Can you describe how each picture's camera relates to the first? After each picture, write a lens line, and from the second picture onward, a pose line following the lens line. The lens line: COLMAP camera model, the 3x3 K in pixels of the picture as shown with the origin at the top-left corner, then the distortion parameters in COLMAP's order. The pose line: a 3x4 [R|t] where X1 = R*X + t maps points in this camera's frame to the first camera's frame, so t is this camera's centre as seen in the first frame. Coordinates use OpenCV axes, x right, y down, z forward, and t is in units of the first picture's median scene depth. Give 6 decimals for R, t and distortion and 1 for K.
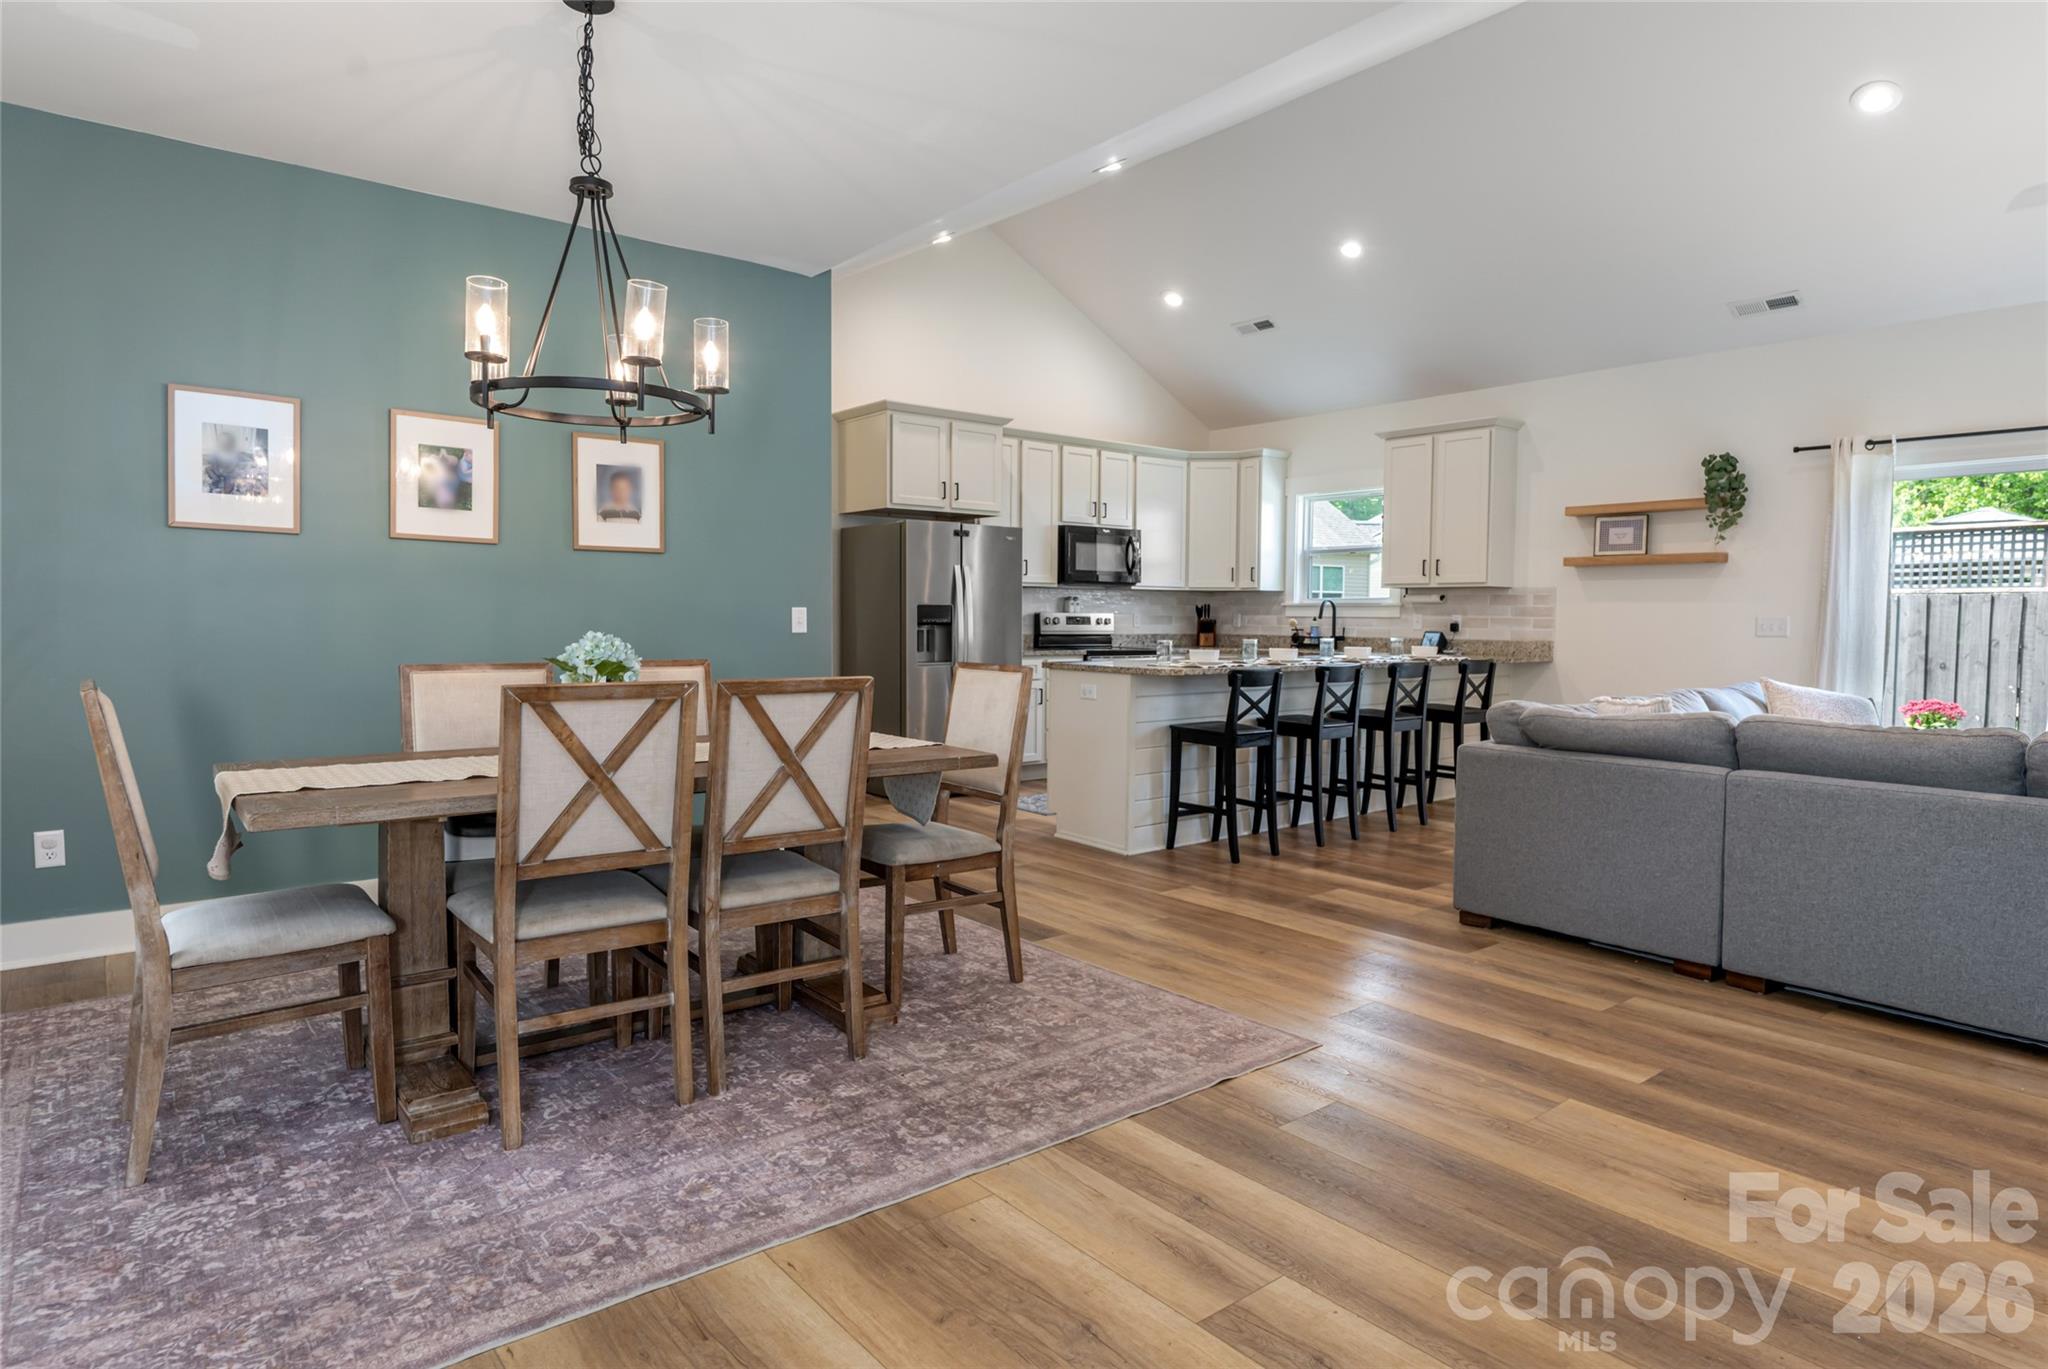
lens RADIAL K [[1130.7, 0, 1002.4], [0, 1130.7, 682.1], [0, 0, 1]] dist [-0.004803, -0.000400]
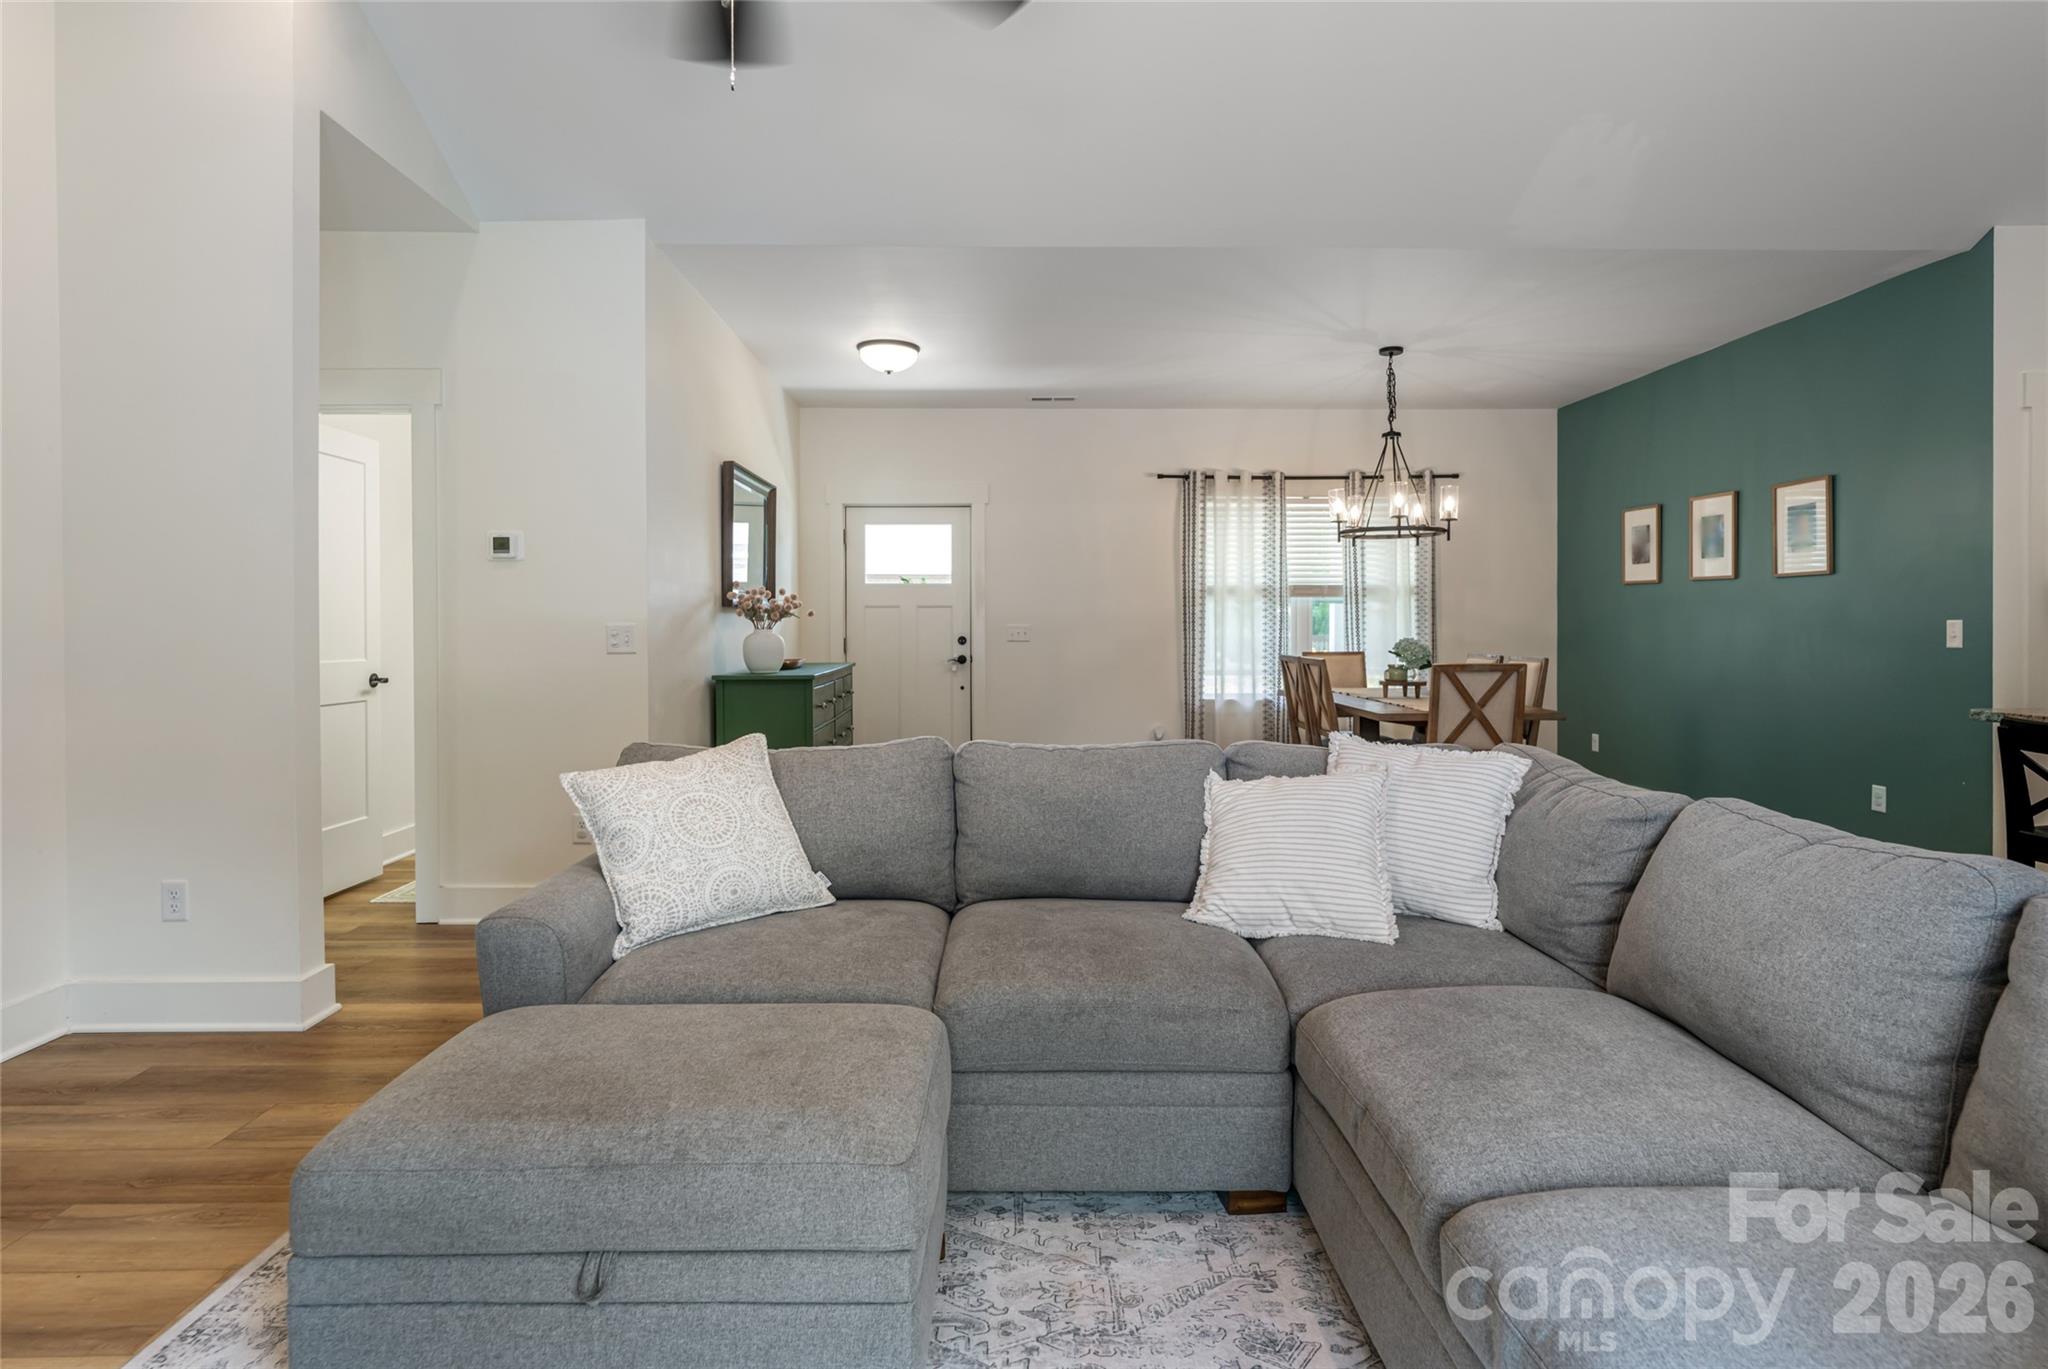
lens RADIAL K [[1053.4, 0, 985.0], [0, 1053.4, 639.3], [0, 0, 1]] dist [0.001444, 0.001360]
pose [[-0.621022, 0.003125, -0.783787, 0.669762], [-0.048617, 0.997913, 0.042500, -0.032549], [0.782284, 0.064499, -0.619574, 0.625748]]
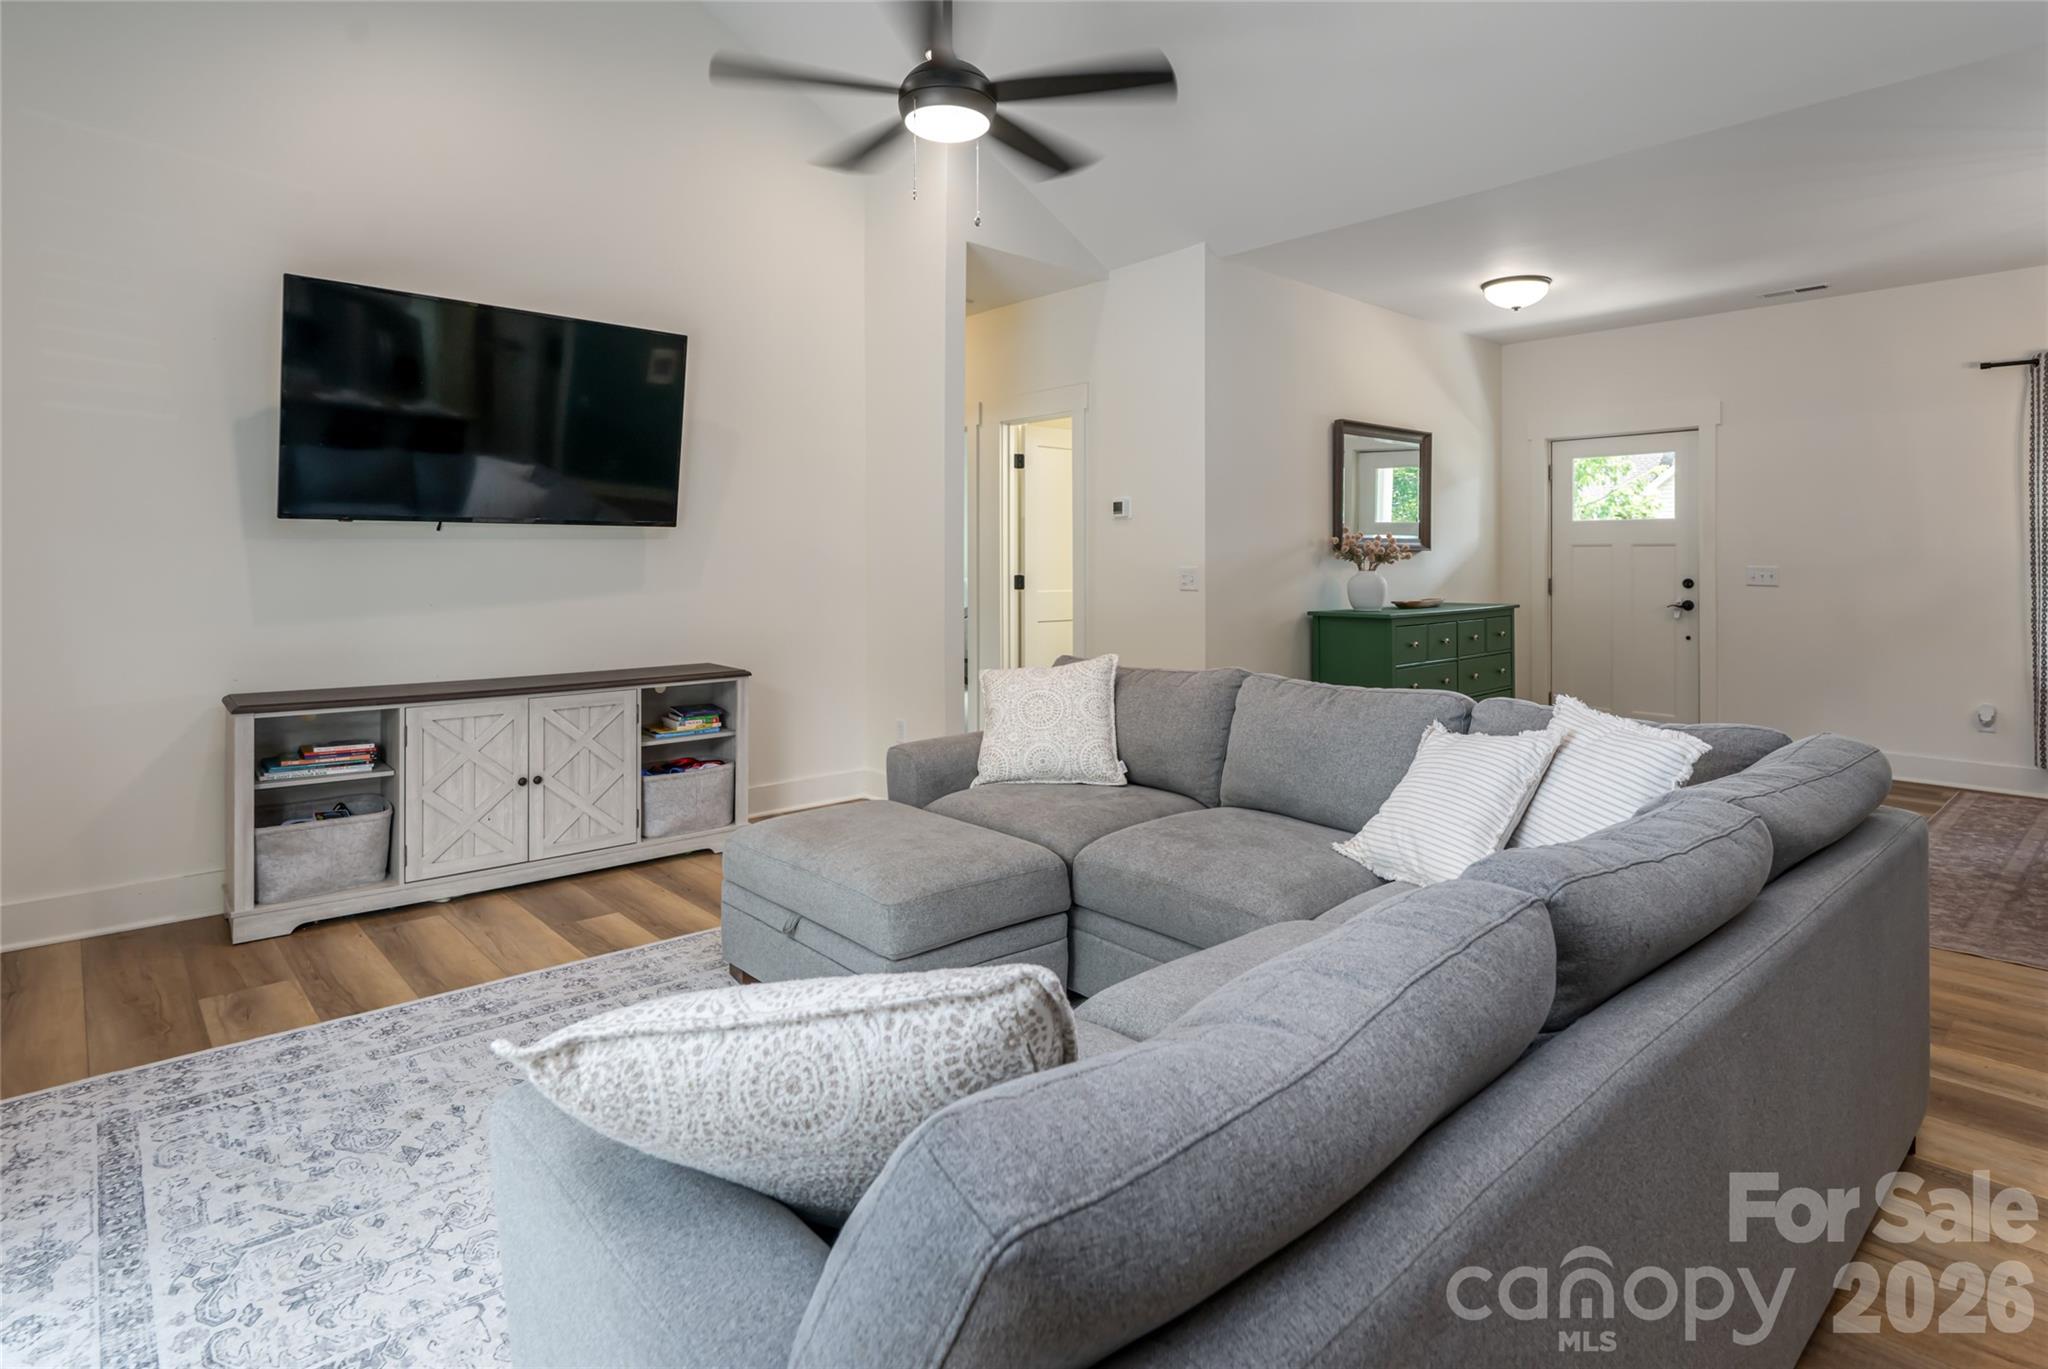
lens RADIAL K [[1053.4, 0, 1028.5], [0, 1053.4, 560.1], [0, 0, 1]] dist [0.001444, 0.001360]
pose [[-0.997897, -0.007472, -0.064391, 0.495454], [-0.011277, 0.998198, 0.058939, -0.053407], [0.063835, 0.059541, -0.996183, 0.830347]]
